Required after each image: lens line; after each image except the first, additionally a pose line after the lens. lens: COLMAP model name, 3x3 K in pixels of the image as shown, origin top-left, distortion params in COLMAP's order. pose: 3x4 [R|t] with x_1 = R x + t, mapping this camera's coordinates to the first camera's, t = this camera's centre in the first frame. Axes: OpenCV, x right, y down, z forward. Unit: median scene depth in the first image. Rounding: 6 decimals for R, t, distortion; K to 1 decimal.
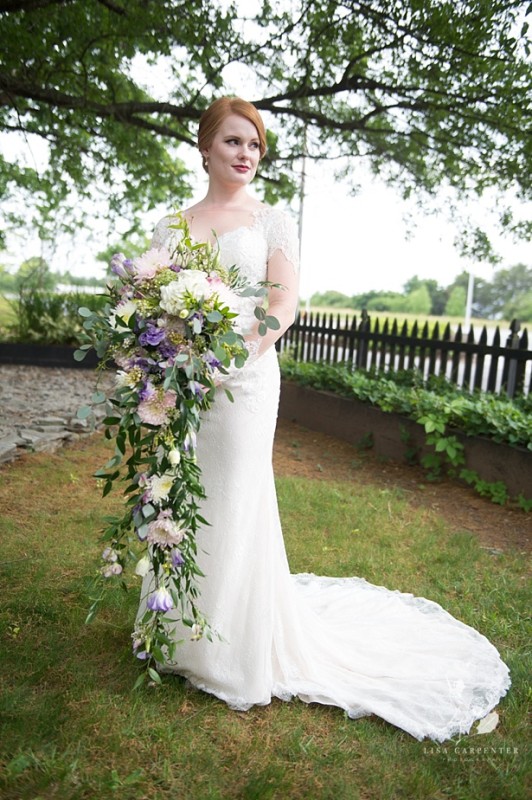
lens RADIAL K [[741.6, 0, 271.2], [0, 741.6, 395.3], [0, 0, 1]] dist [0.008282, 0.000000]
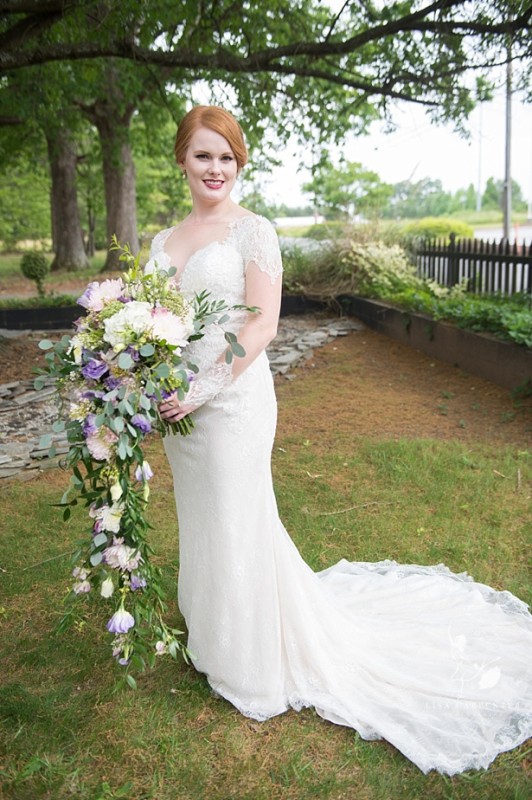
lens RADIAL K [[741.6, 0, 272.9], [0, 741.6, 399.1], [0, 0, 1]] dist [0.008282, 0.000000]
pose [[0.953701, -0.043974, -0.297524, 0.145470], [0.075822, 0.992455, 0.096359, -0.053349], [0.291042, -0.114456, 0.949839, 0.043119]]
